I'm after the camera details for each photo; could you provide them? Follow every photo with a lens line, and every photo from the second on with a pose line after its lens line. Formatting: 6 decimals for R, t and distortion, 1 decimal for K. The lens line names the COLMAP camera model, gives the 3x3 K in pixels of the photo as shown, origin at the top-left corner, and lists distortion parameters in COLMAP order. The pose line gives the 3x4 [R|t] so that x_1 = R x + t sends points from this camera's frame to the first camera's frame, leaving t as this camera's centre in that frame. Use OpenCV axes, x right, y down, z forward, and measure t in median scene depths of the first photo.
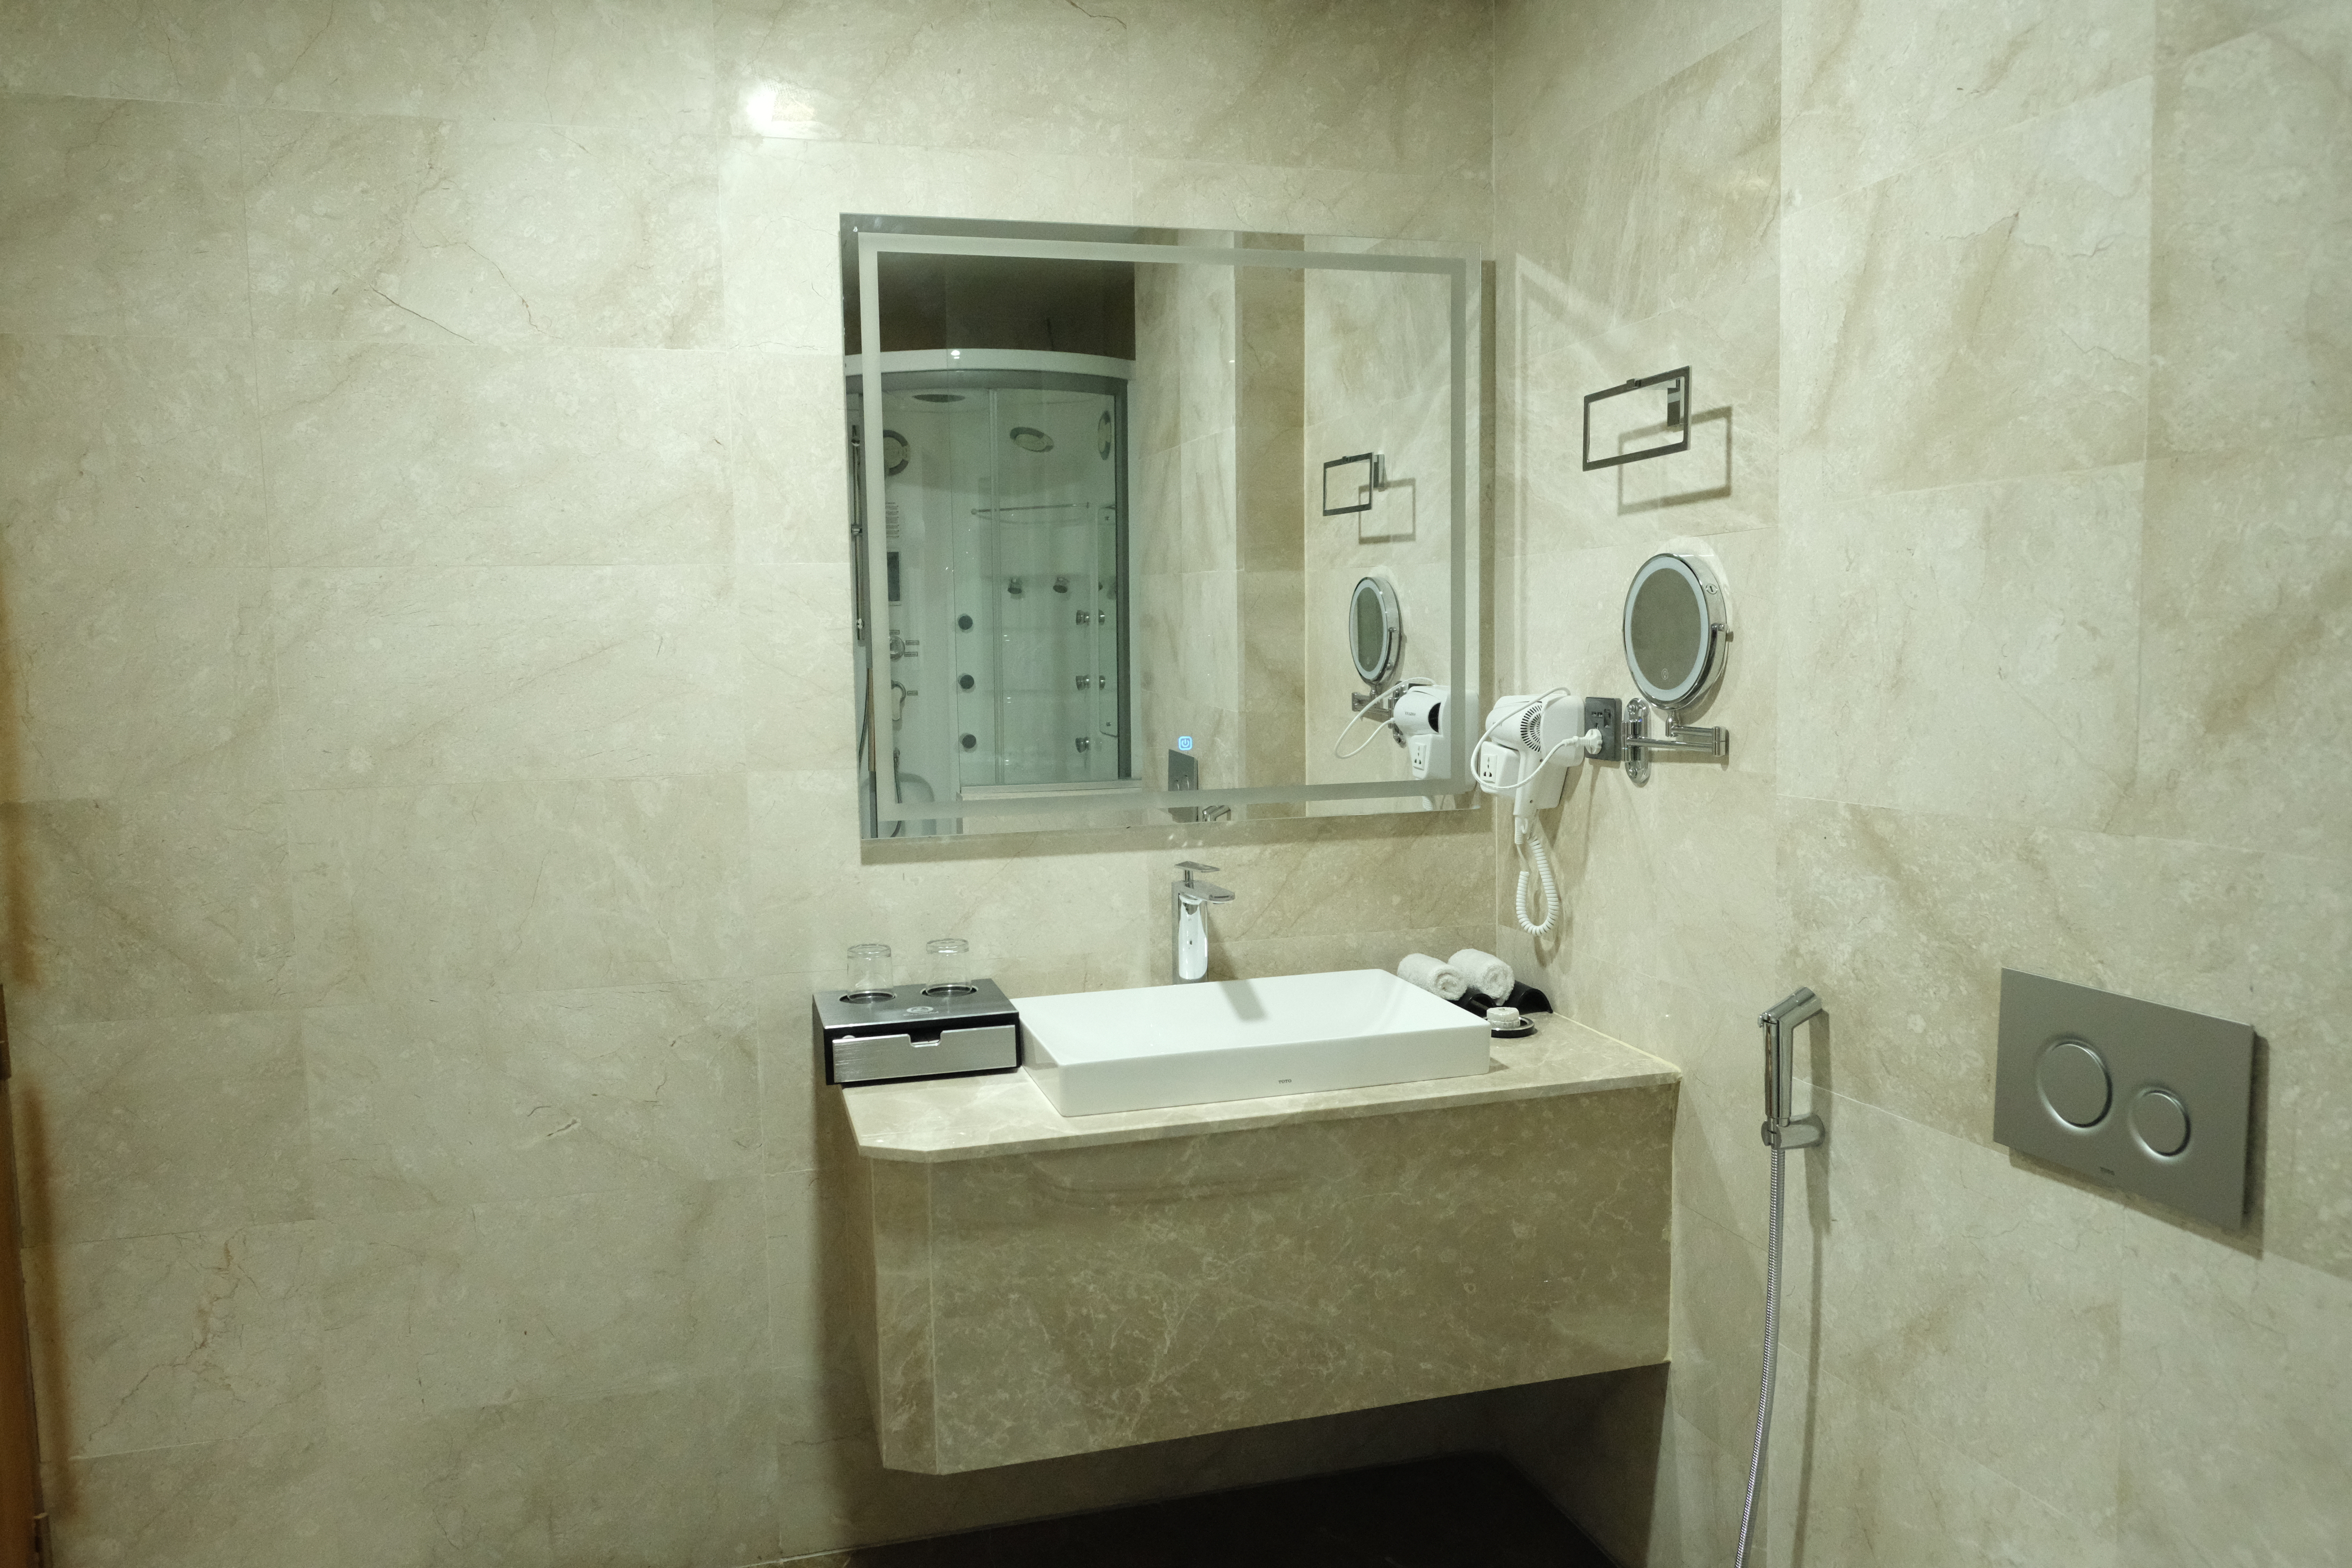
lens RADIAL K [[1651.6, 0, 1176.0], [0, 1651.6, 784.0], [0, 0, 1]] dist [-0.017681, 0.003141]
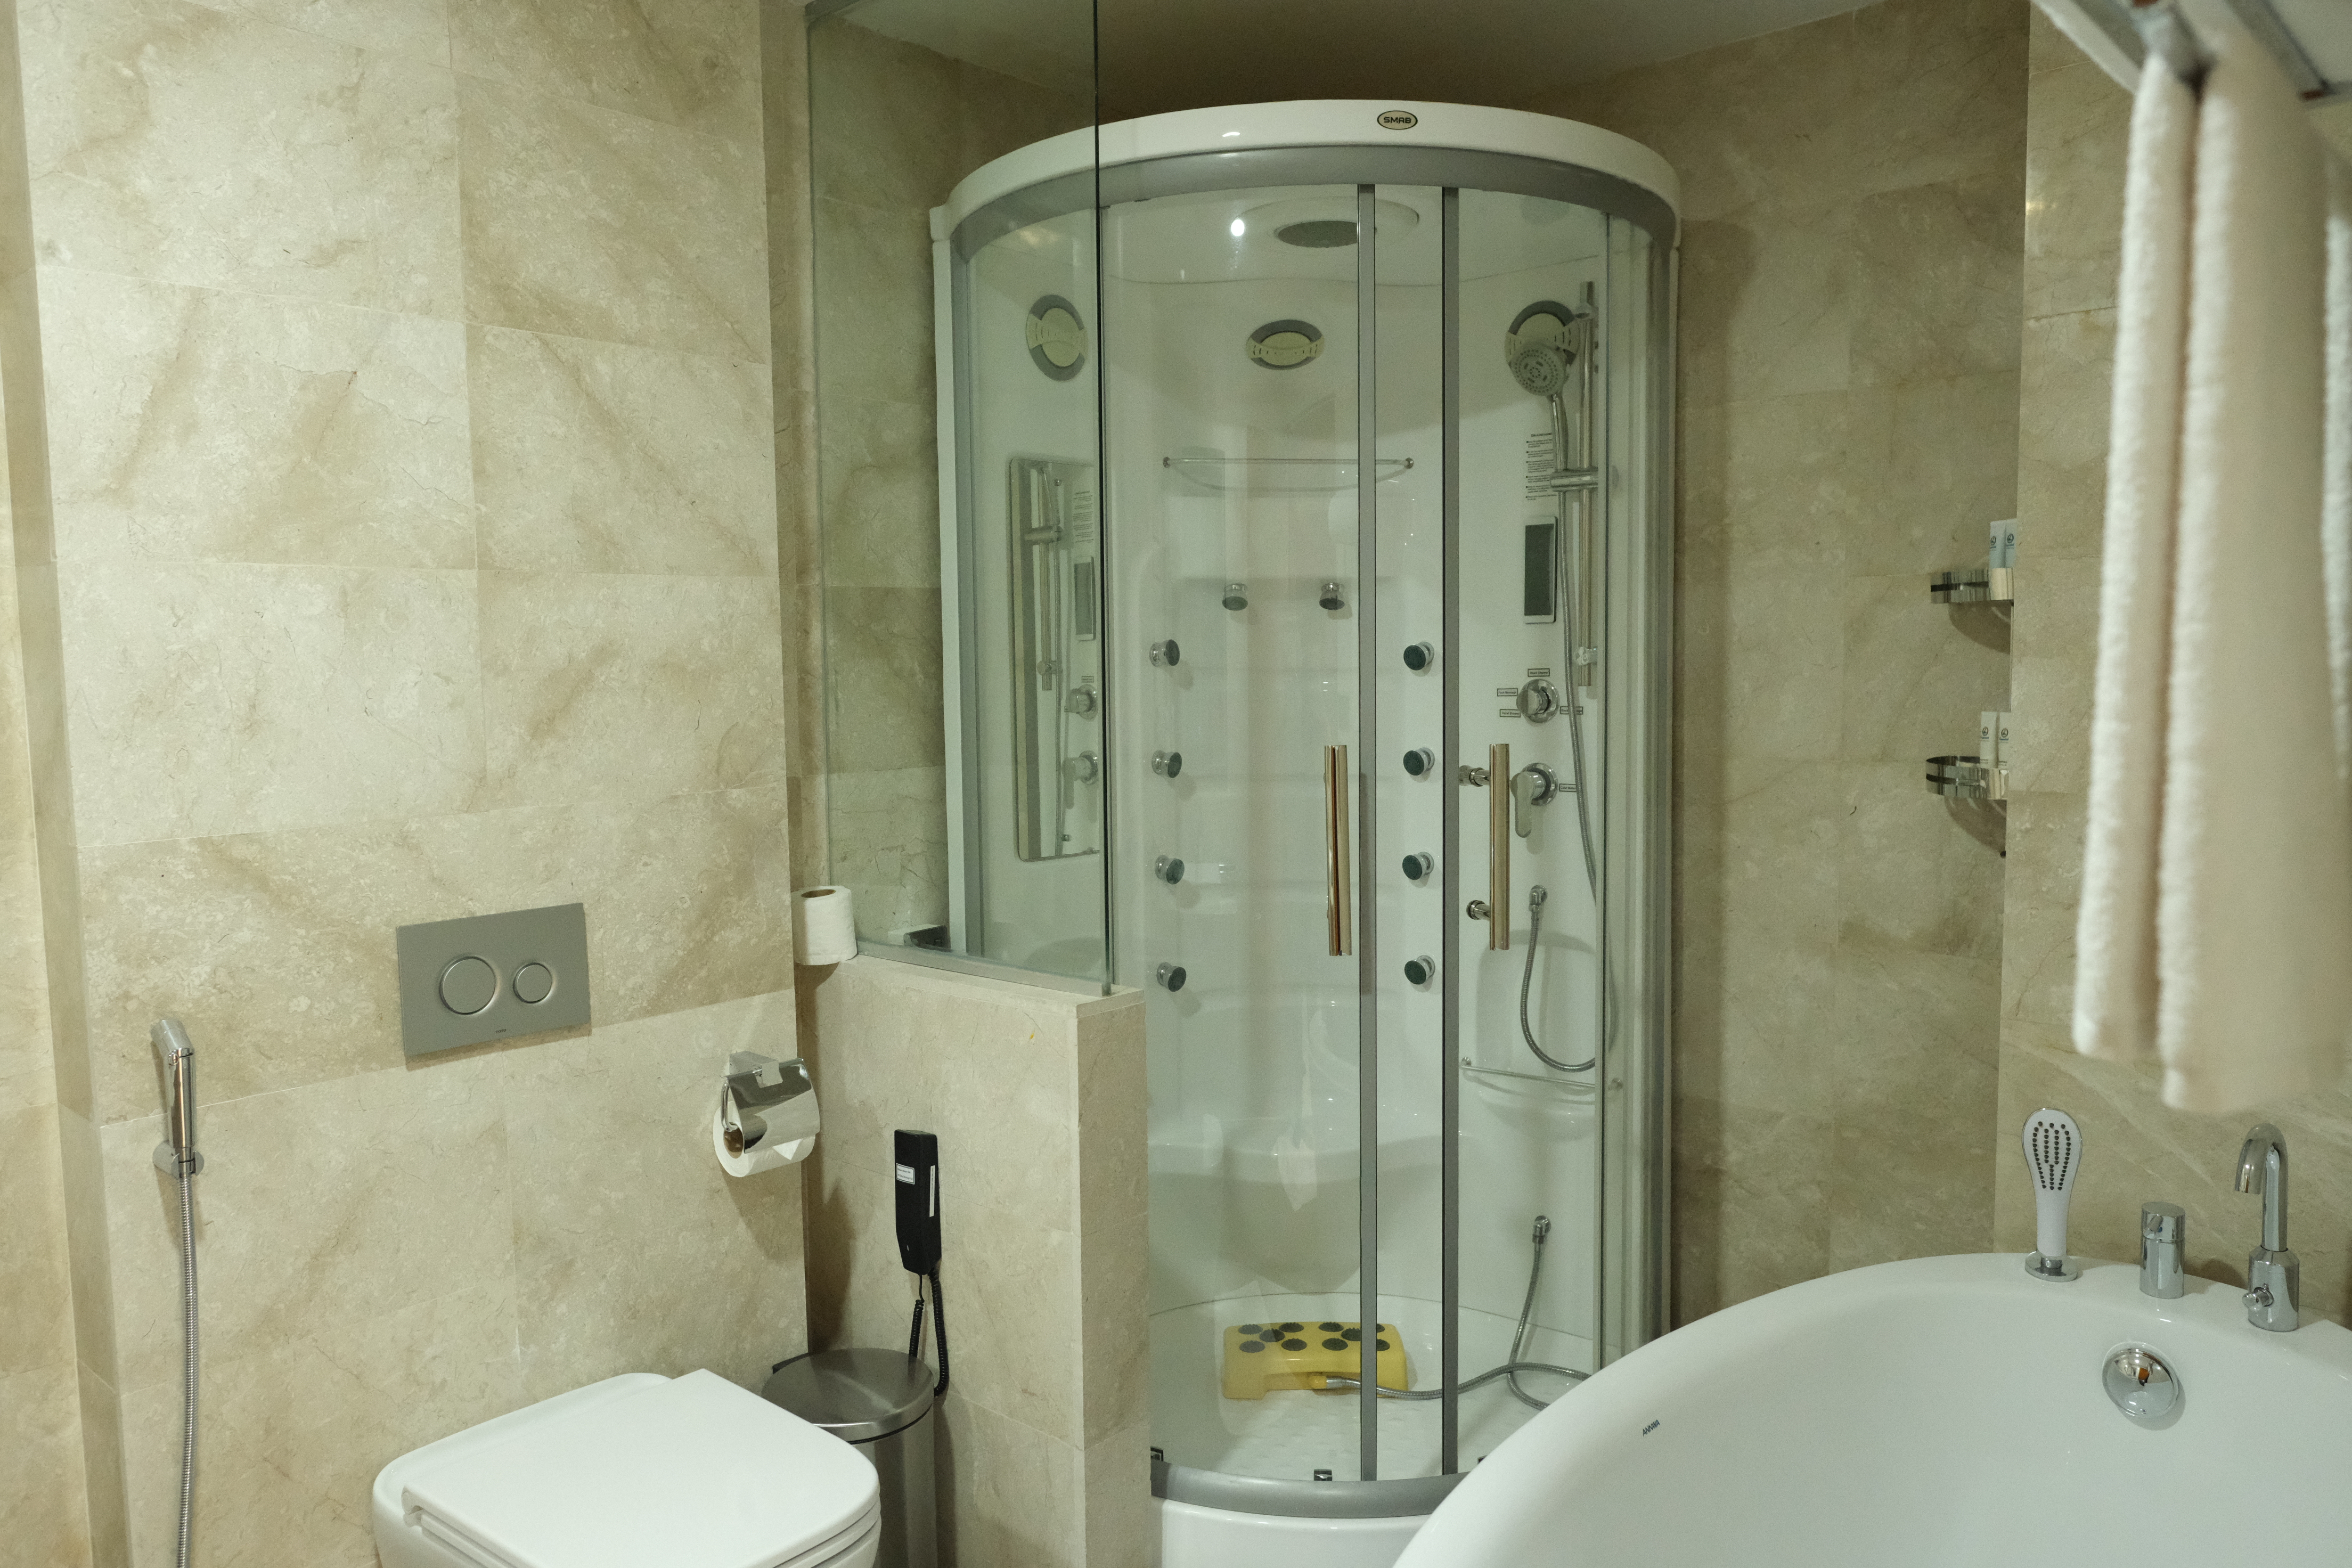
lens RADIAL K [[1651.6, 0, 1176.0], [0, 1651.6, 784.0], [0, 0, 1]] dist [-0.017681, 0.003141]
pose [[-0.529731, -0.041530, 0.847149, -0.934629], [0.093875, 0.989793, 0.107224, -0.086216], [-0.842955, 0.136326, -0.520425, 1.094844]]
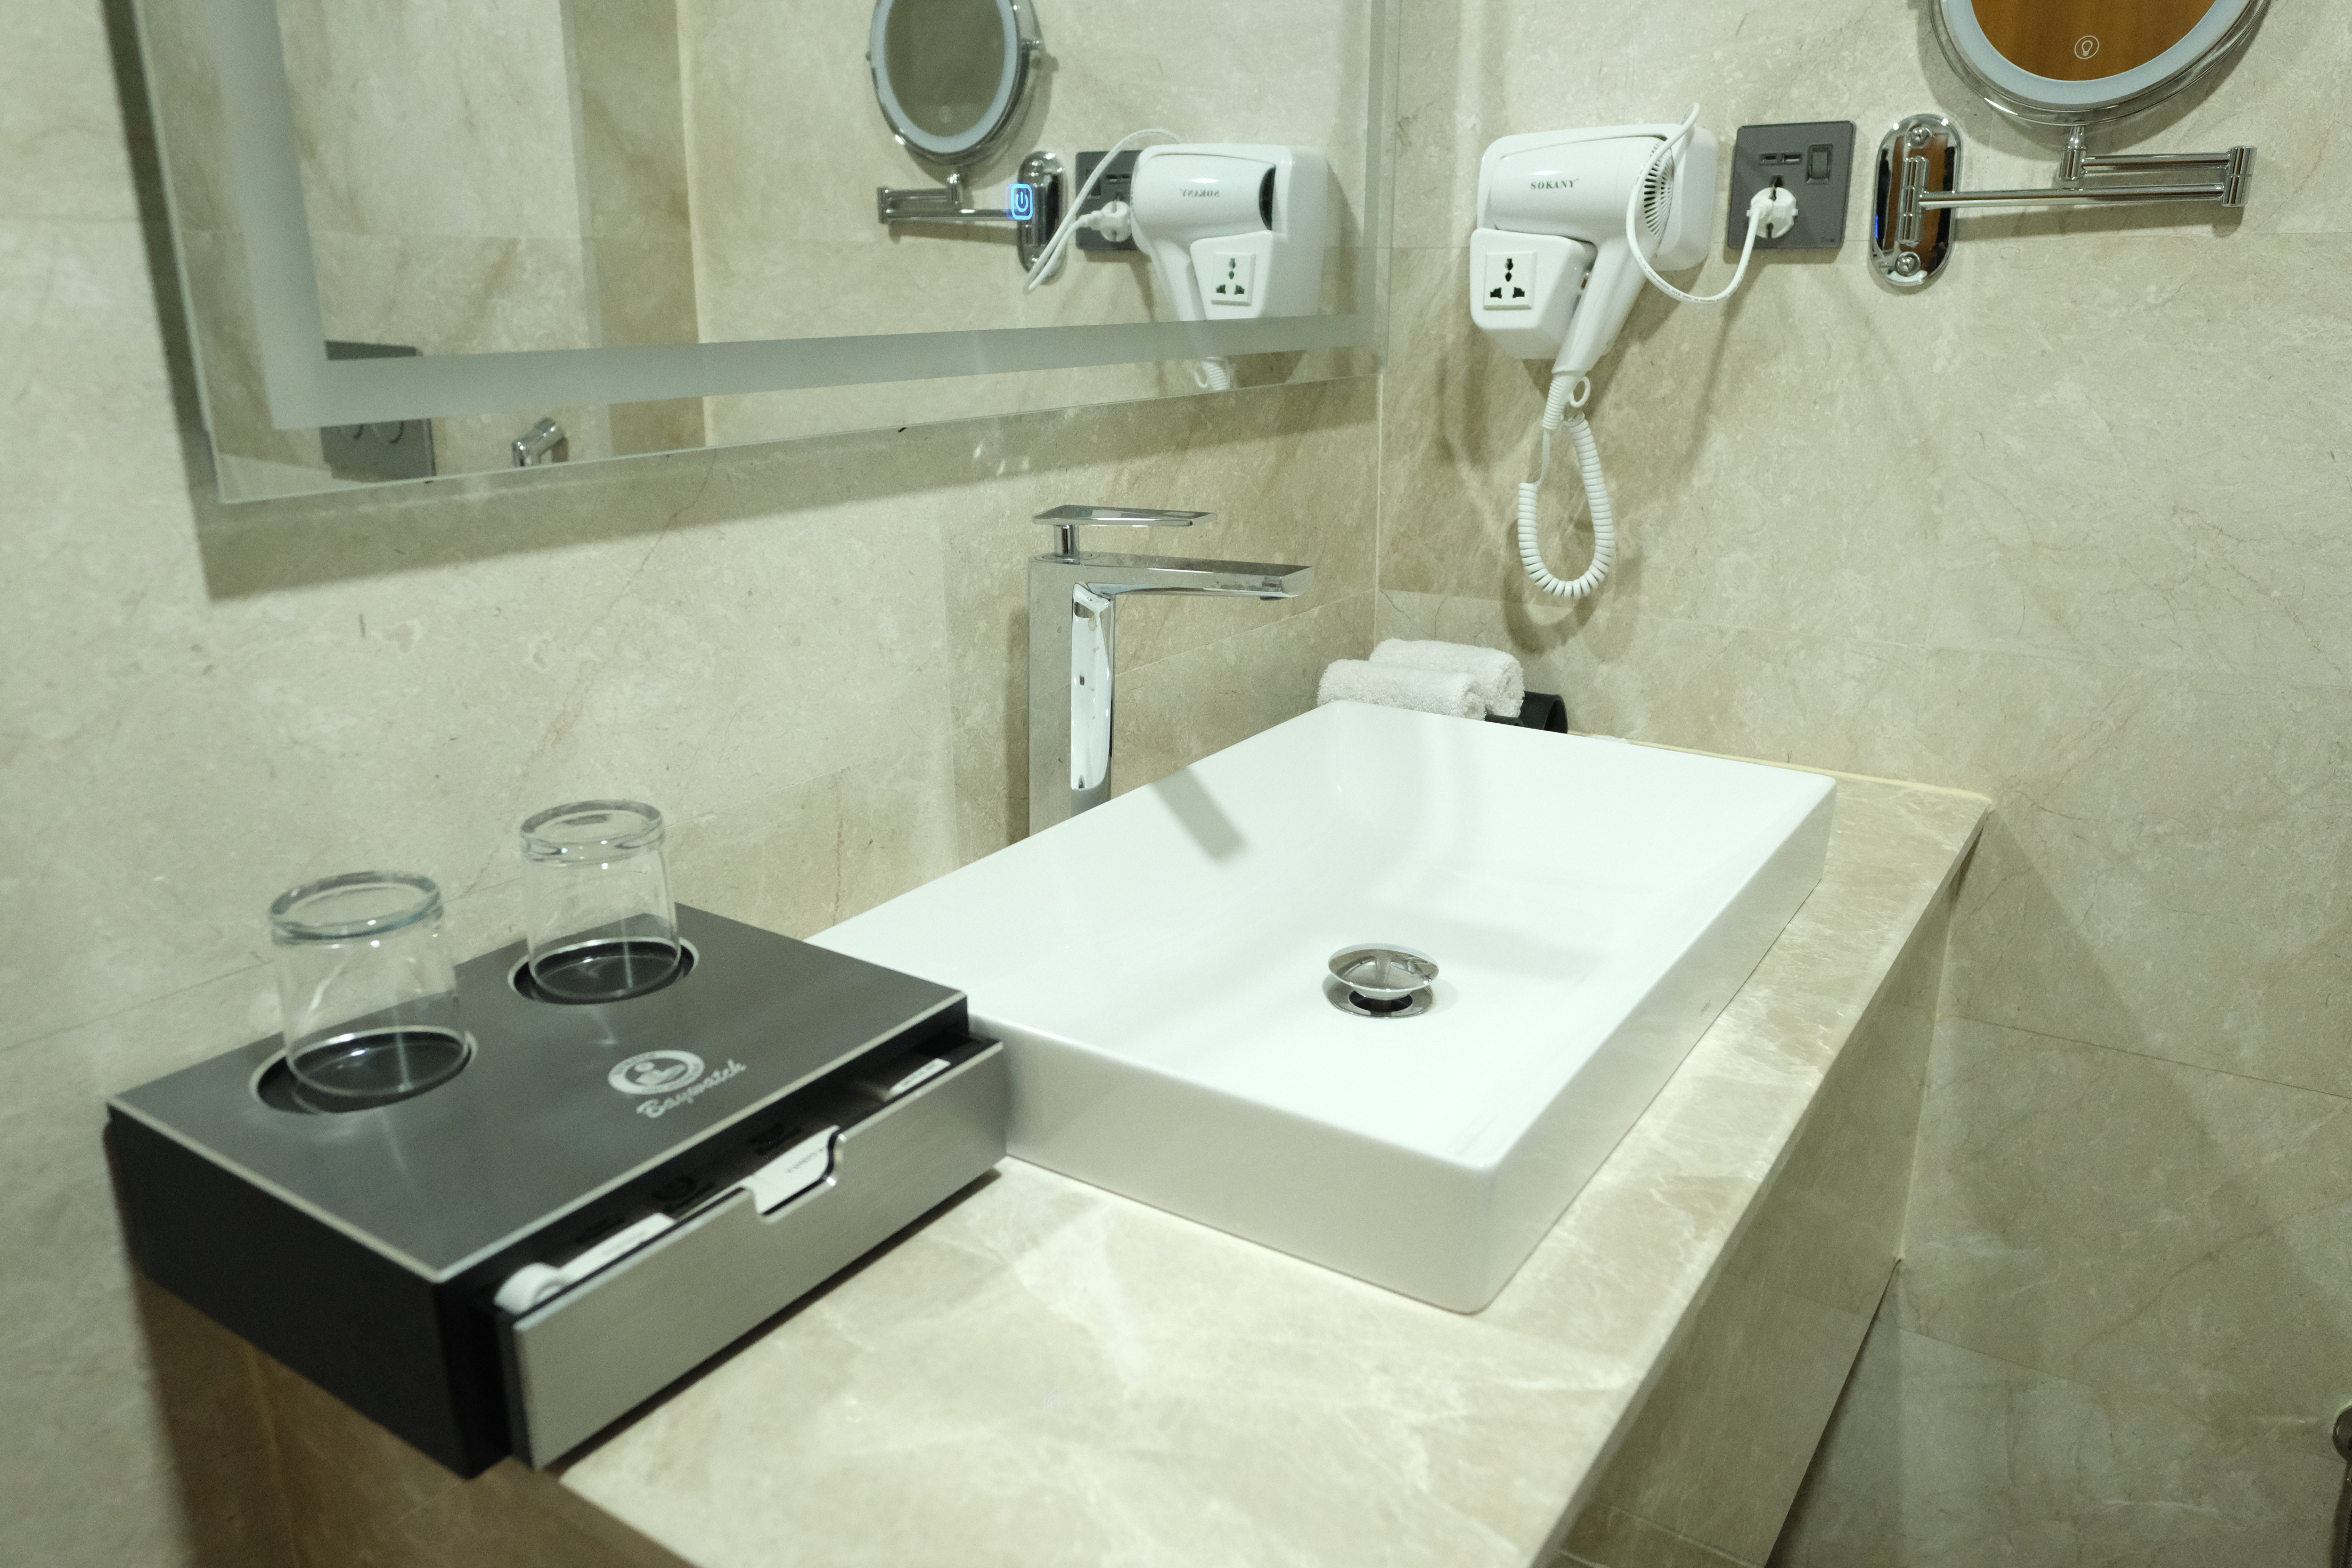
lens RADIAL K [[1651.6, 0, 1176.0], [0, 1651.6, 784.0], [0, 0, 1]] dist [-0.017681, 0.003141]
pose [[0.756787, -0.177448, 0.629115, -0.342211], [0.049801, 0.975302, 0.215186, 0.039637], [-0.651761, -0.131519, 0.746934, 0.966028]]
